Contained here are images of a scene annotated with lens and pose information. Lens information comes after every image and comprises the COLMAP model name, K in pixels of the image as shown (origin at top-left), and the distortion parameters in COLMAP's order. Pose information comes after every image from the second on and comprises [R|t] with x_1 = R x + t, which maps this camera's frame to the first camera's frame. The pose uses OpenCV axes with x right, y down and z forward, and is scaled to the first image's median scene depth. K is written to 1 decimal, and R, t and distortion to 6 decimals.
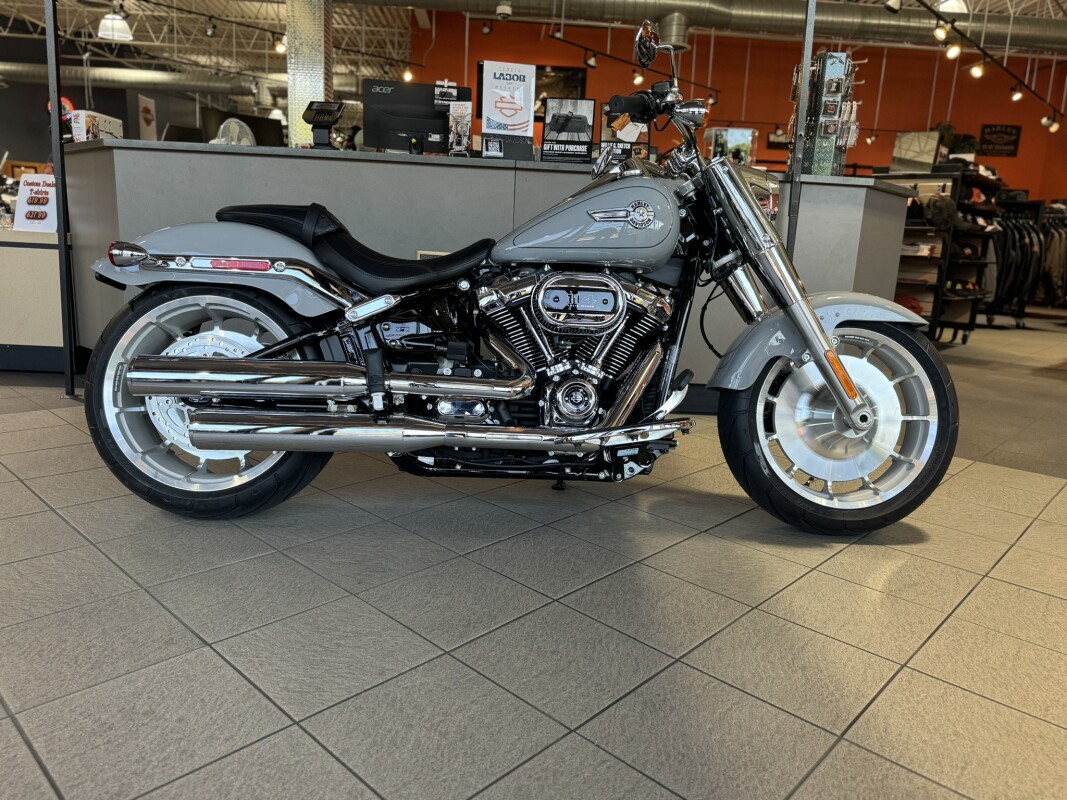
lens RADIAL K [[731.9, 0, 533.5], [0, 731.9, 400.0], [0, 0, 1]] dist [0.087549, -0.159926]
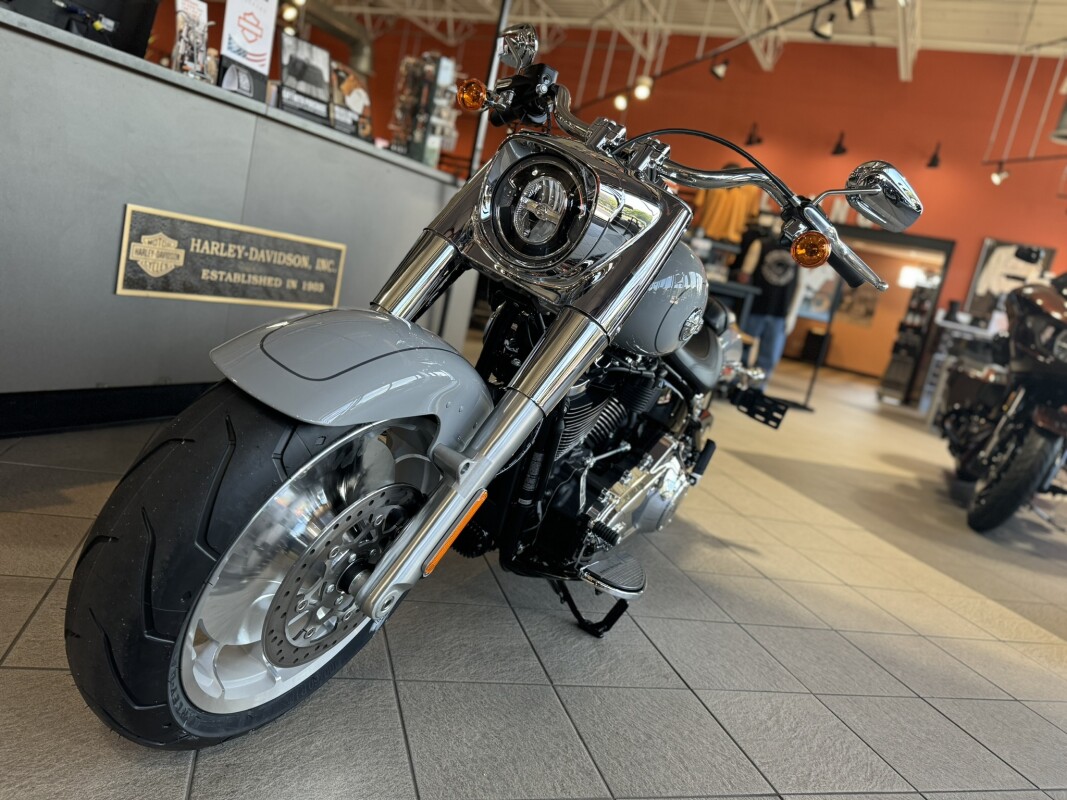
lens RADIAL K [[750.9, 0, 533.2], [0, 750.9, 379.8], [0, 0, 1]] dist [-0.009065, -0.003674]
pose [[0.487089, -0.074454, 0.870173, -0.934633], [-0.005517, 0.996077, 0.088315, -0.179055], [-0.873335, -0.047817, 0.484768, 0.589240]]
